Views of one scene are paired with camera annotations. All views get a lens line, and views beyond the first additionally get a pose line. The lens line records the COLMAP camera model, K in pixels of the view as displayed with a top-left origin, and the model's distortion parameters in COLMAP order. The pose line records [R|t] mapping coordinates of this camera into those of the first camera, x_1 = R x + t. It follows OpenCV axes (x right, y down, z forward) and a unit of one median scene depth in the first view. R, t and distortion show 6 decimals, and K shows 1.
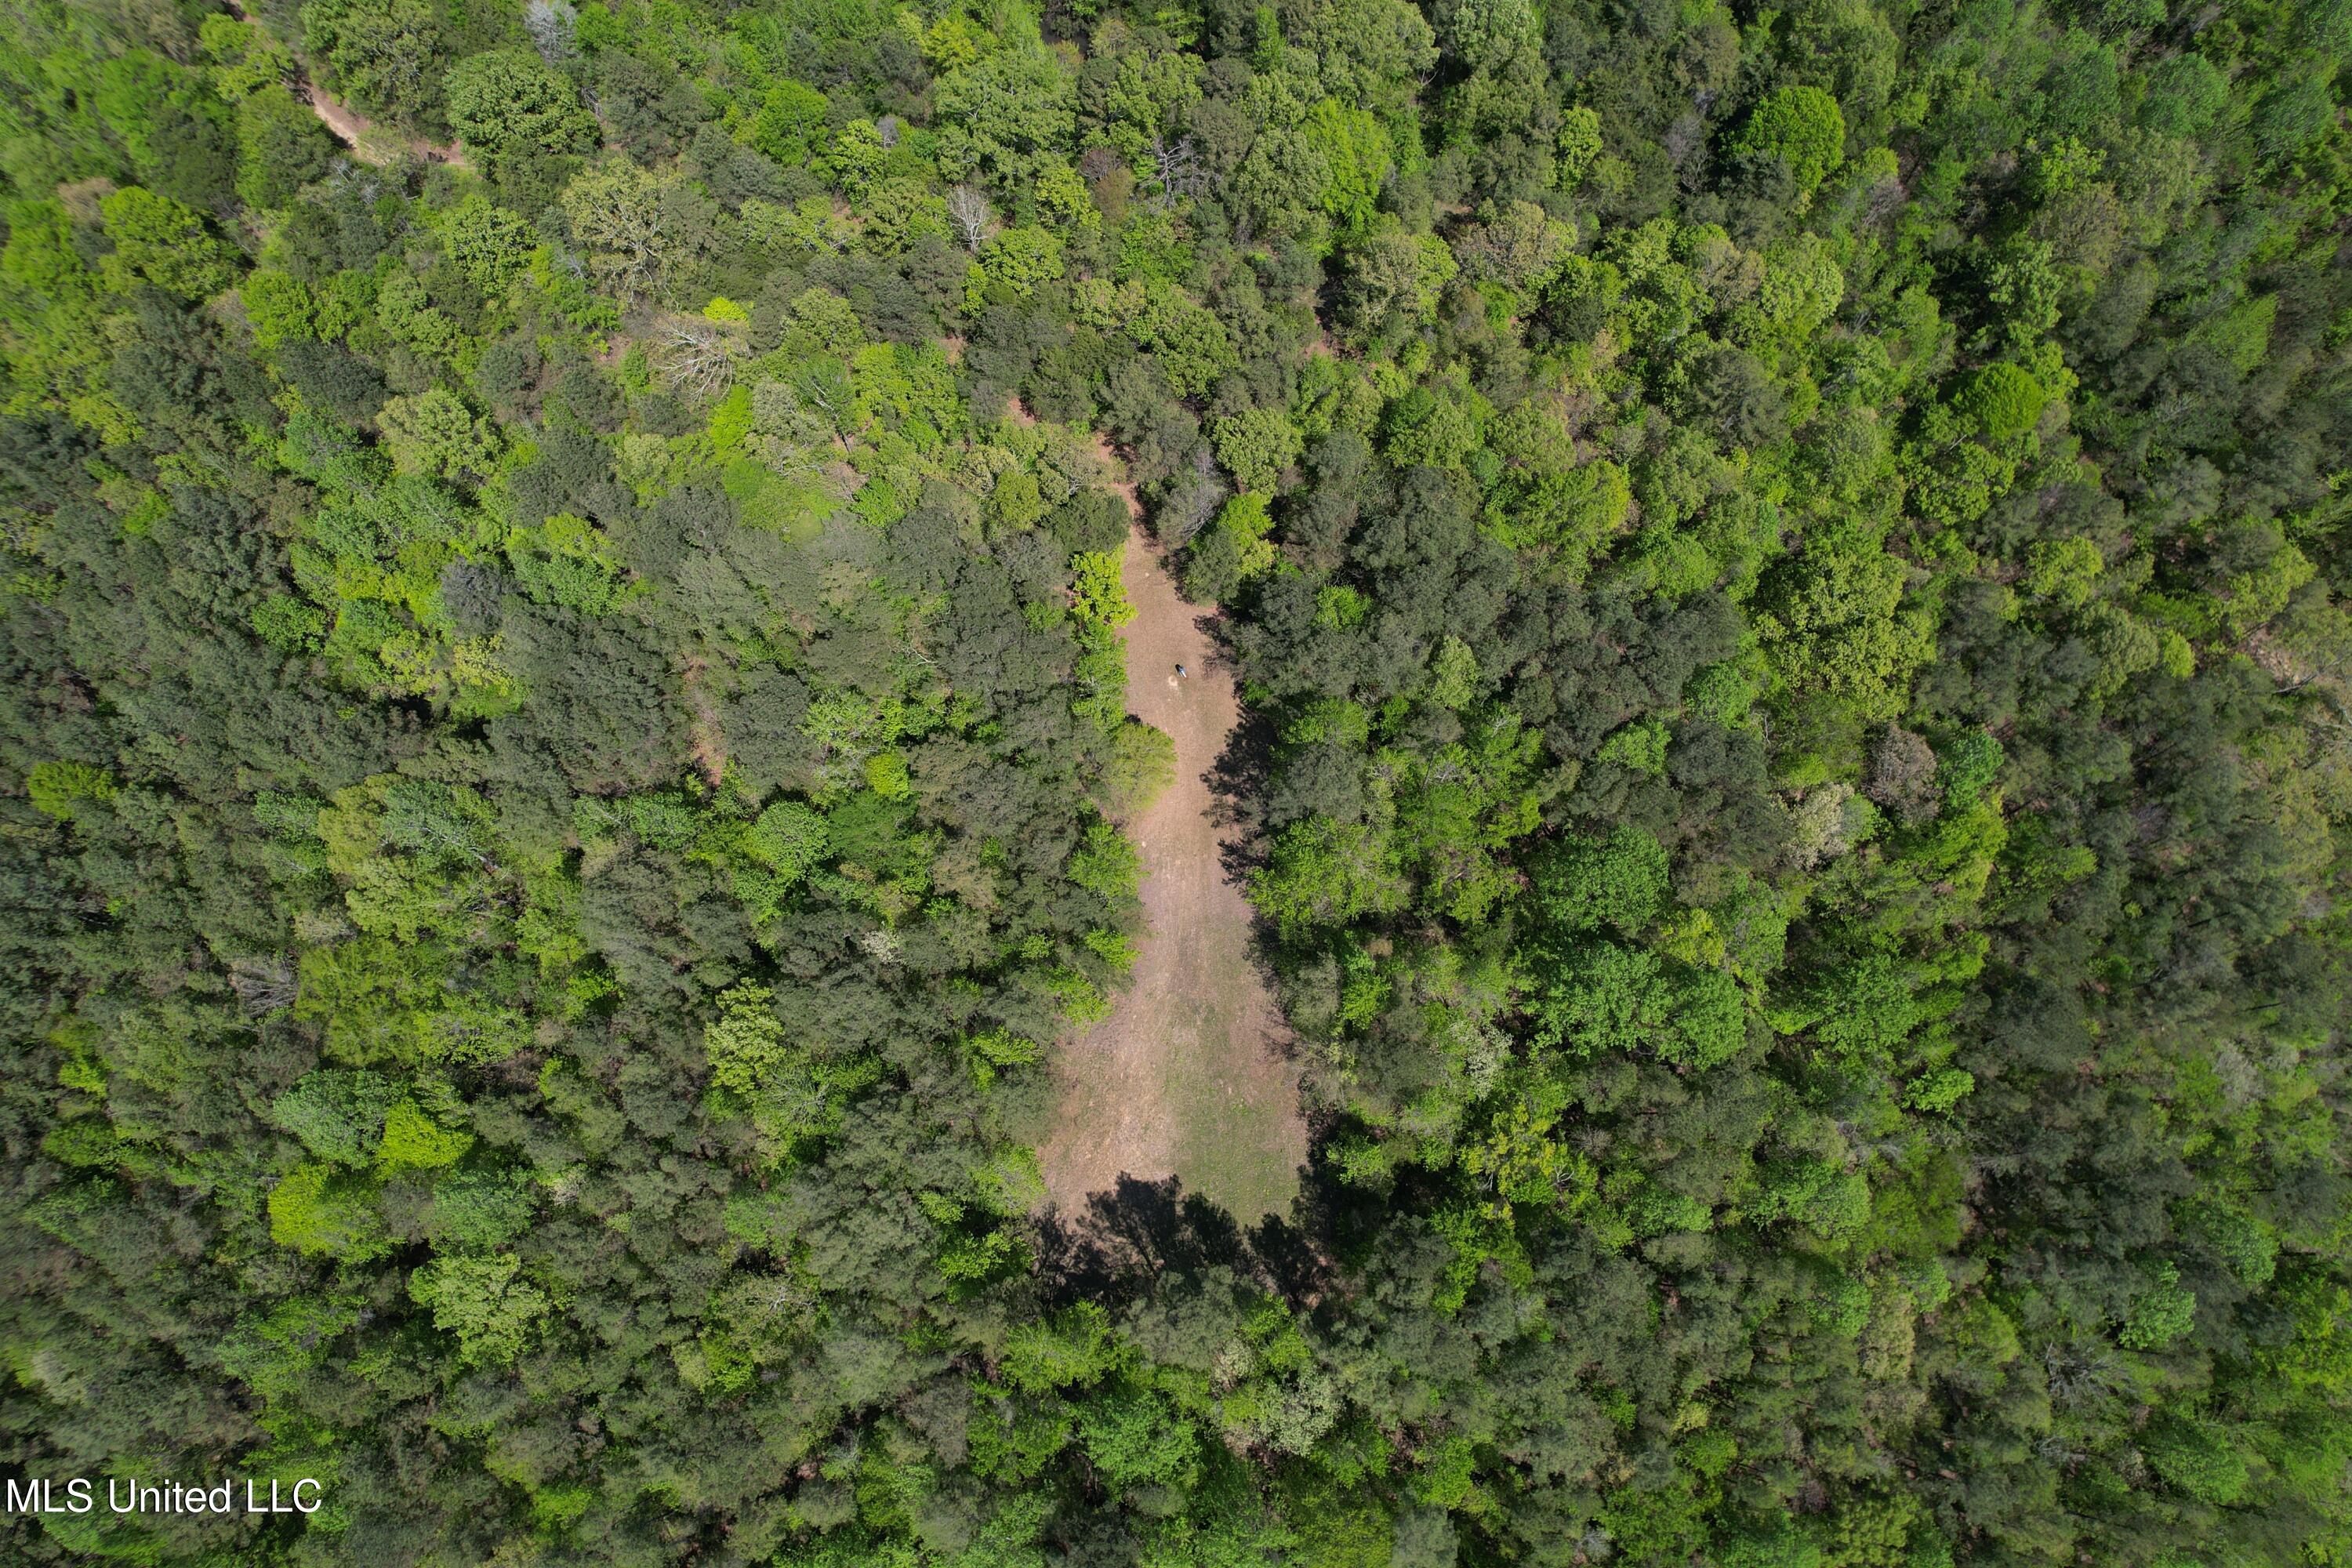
lens RADIAL K [[1492.0, 0, 1175.9], [0, 1492.0, 776.8], [0, 0, 1]] dist [-0.032841, 0.021917]
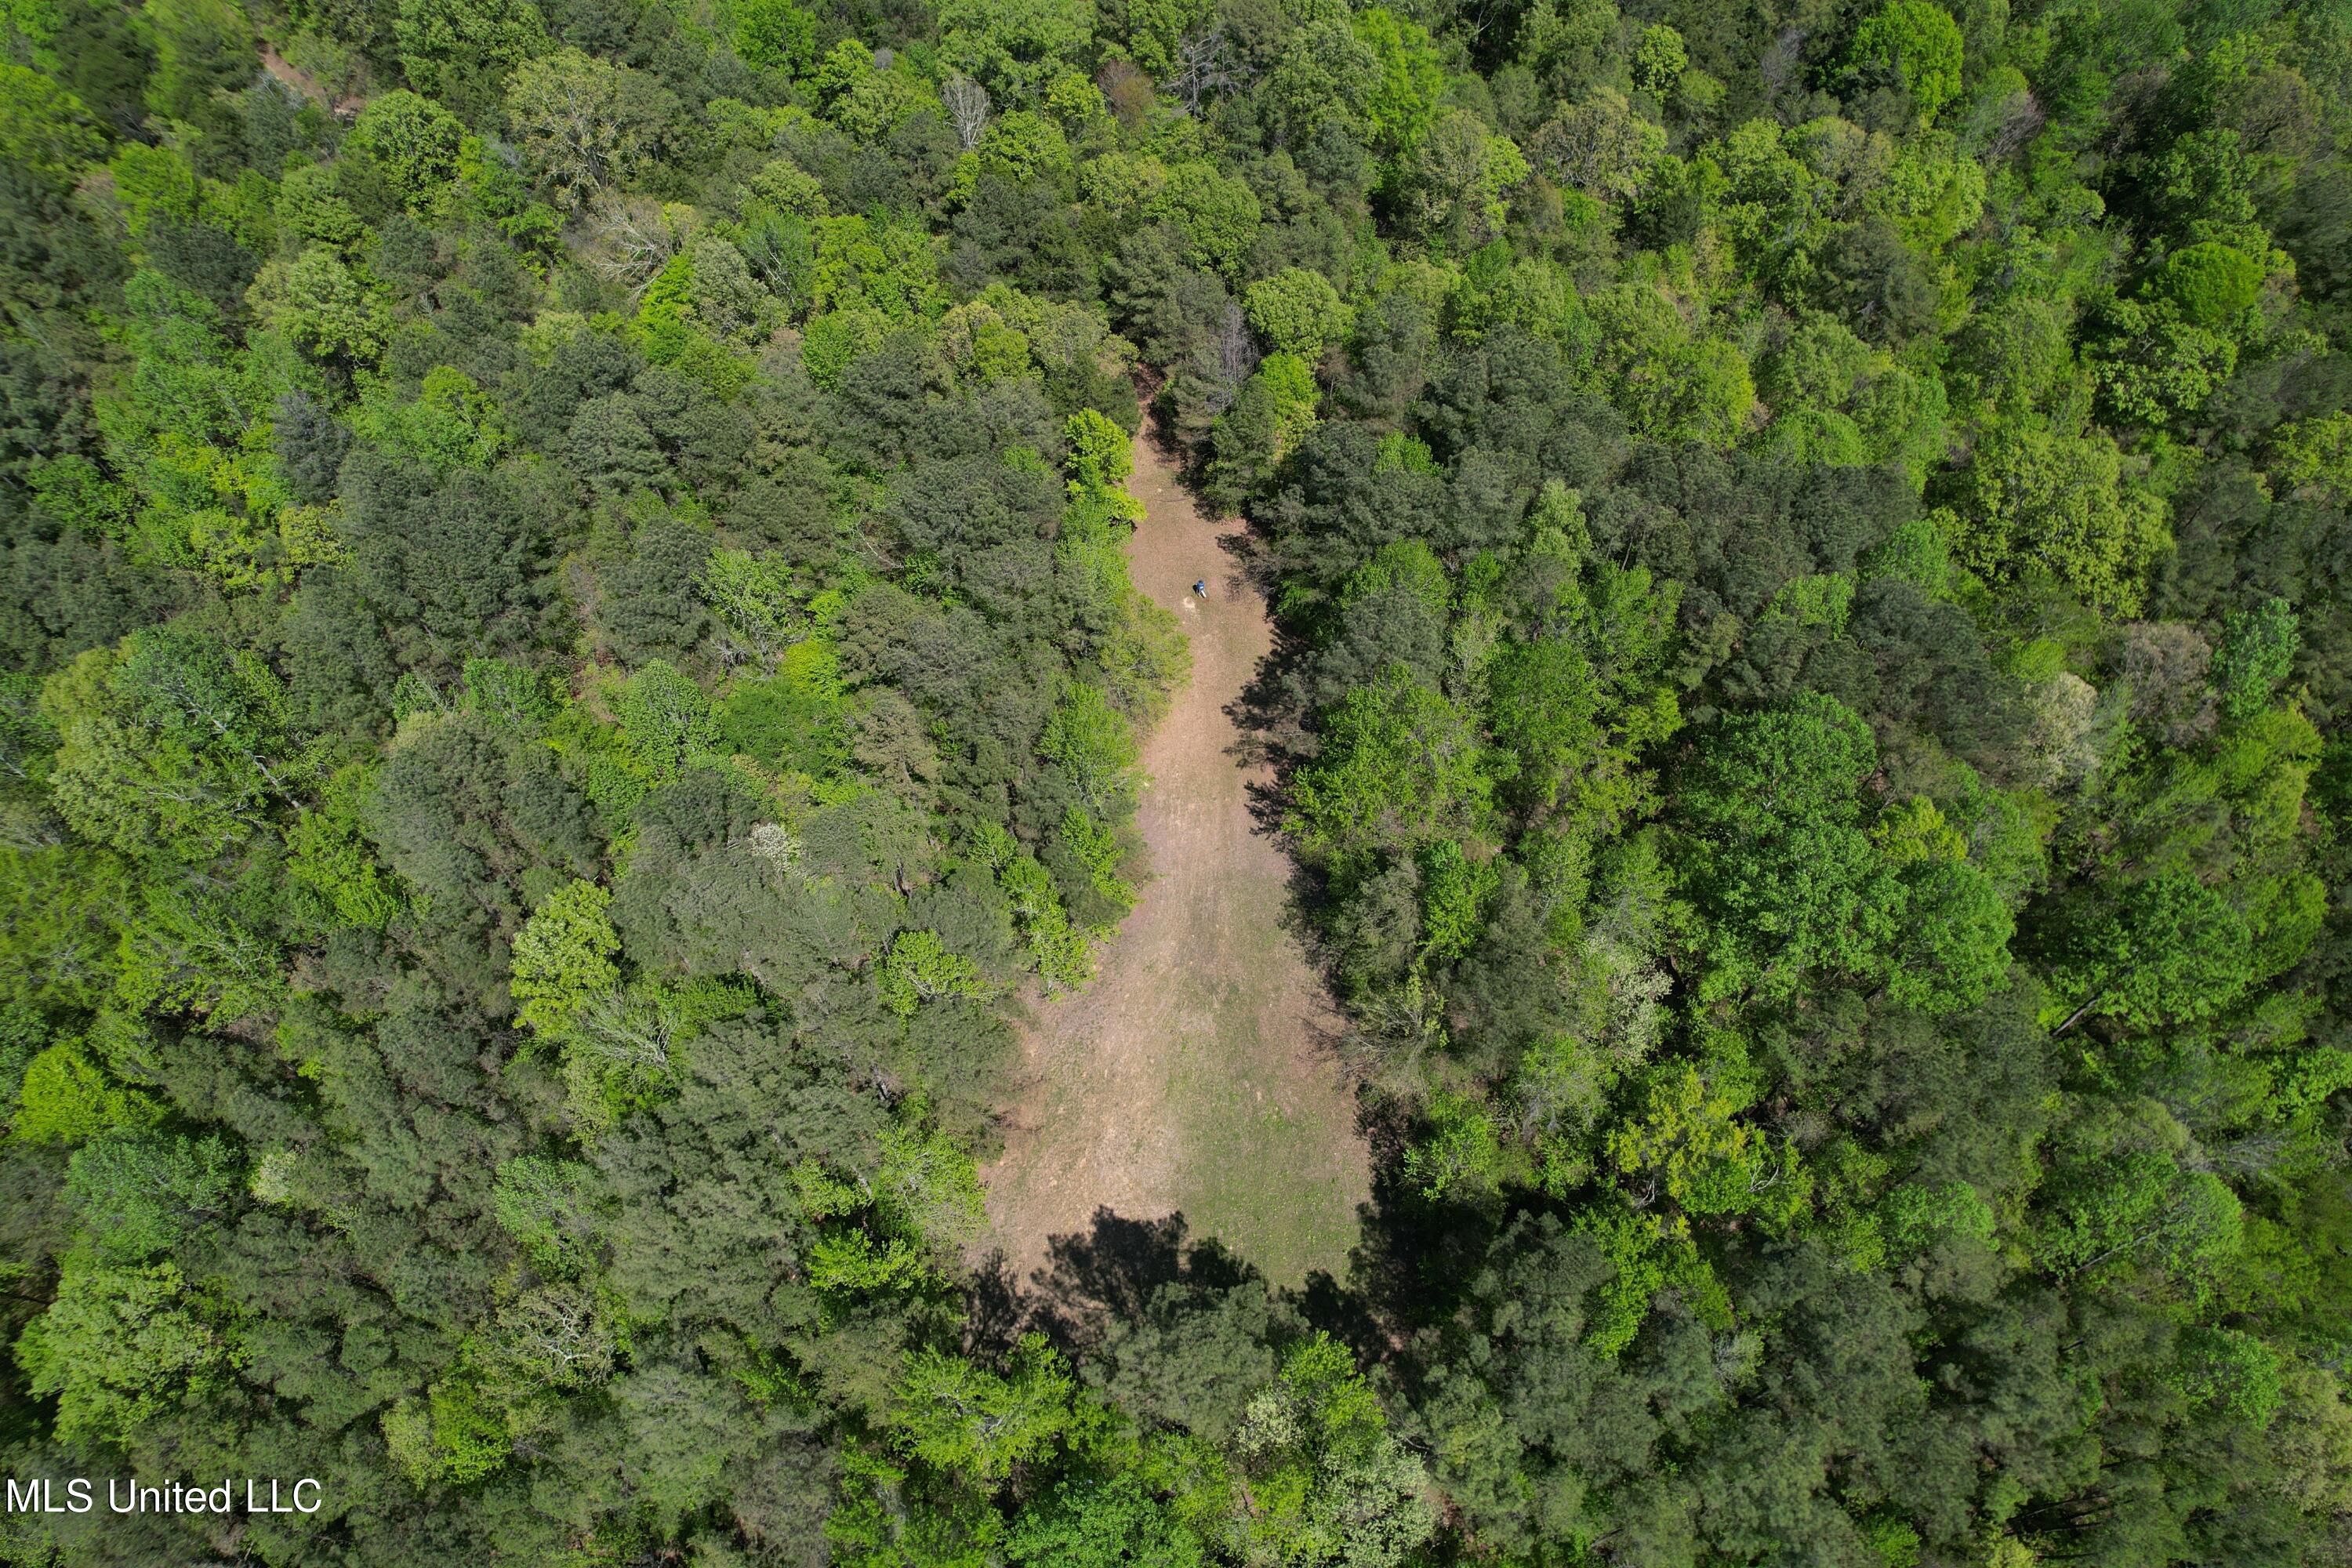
lens RADIAL K [[1492.0, 0, 1178.6], [0, 1492.0, 795.6], [0, 0, 1]] dist [-0.032841, 0.021917]
pose [[0.999742, 0.021656, -0.006917, 0.000128], [-0.022692, 0.969012, -0.245971, 0.250137], [0.001376, 0.246064, 0.969253, 0.287379]]
